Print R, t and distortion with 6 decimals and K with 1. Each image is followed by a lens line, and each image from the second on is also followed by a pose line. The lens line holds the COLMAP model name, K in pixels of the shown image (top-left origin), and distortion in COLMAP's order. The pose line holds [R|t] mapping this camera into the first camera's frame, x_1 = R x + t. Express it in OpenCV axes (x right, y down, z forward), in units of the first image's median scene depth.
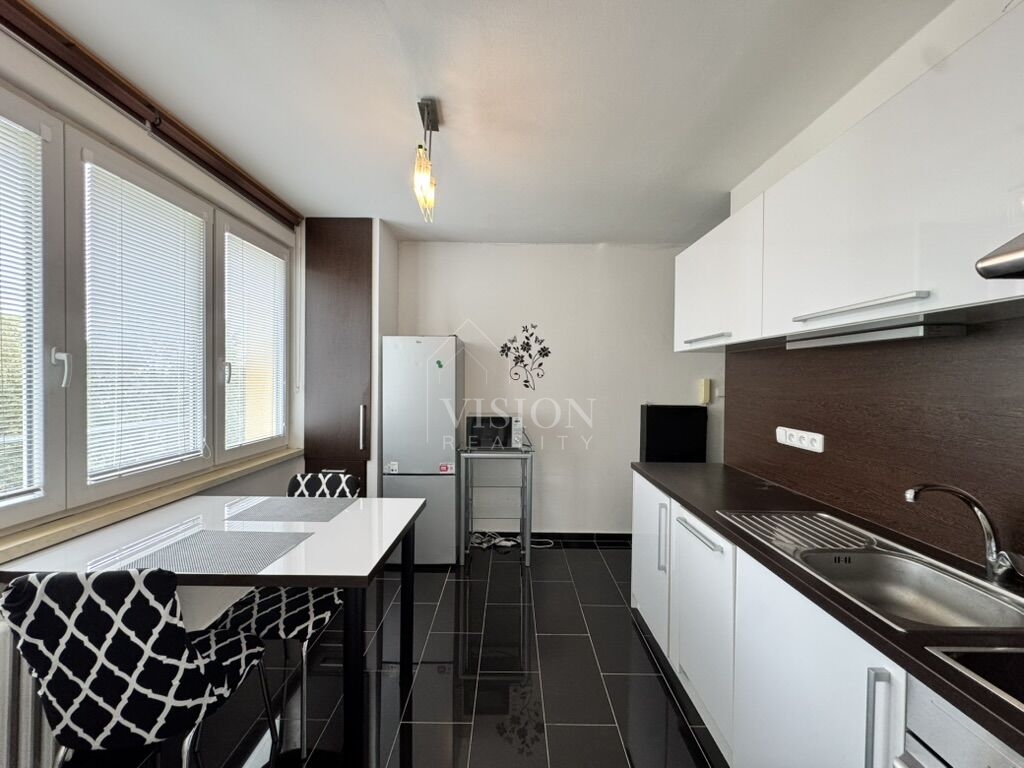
lens RADIAL K [[411.8, 0, 512.0], [0, 411.8, 384.0], [0, 0, 1]] dist [0.000622, -0.000100]
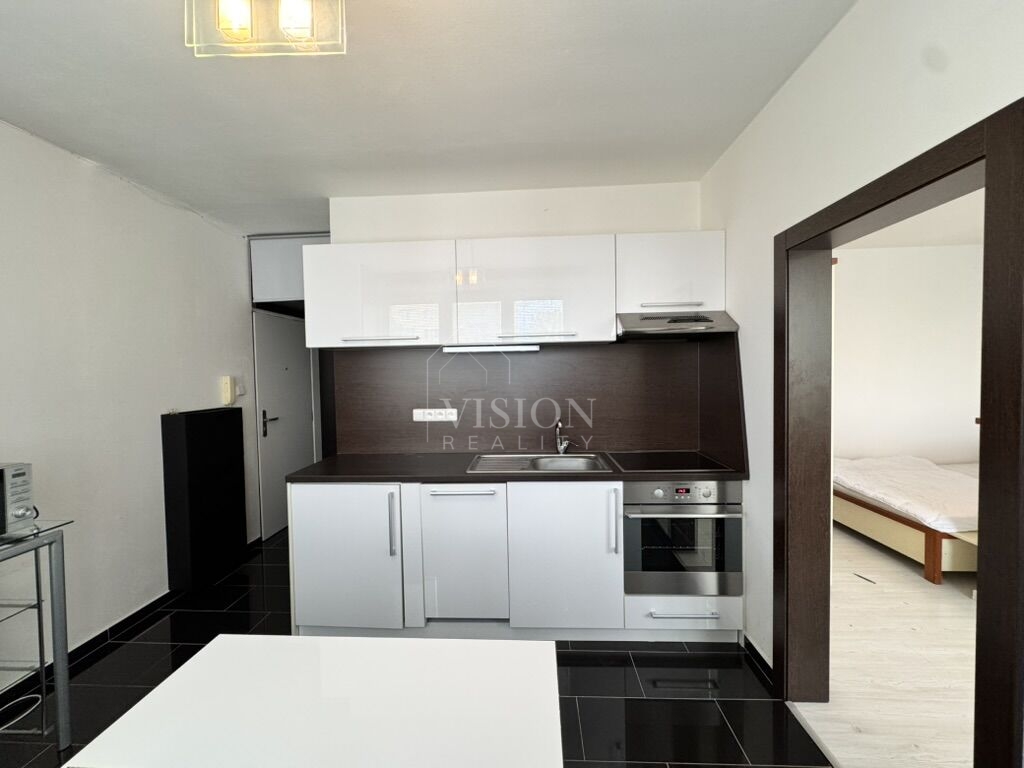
lens RADIAL K [[411.8, 0, 512.0], [0, 411.8, 384.0], [0, 0, 1]] dist [0.000622, -0.000100]
pose [[0.055538, -0.044096, 0.997482, -0.789729], [0.033368, 0.998548, 0.042285, -0.028465], [-0.997899, 0.030936, 0.056929, 0.733771]]
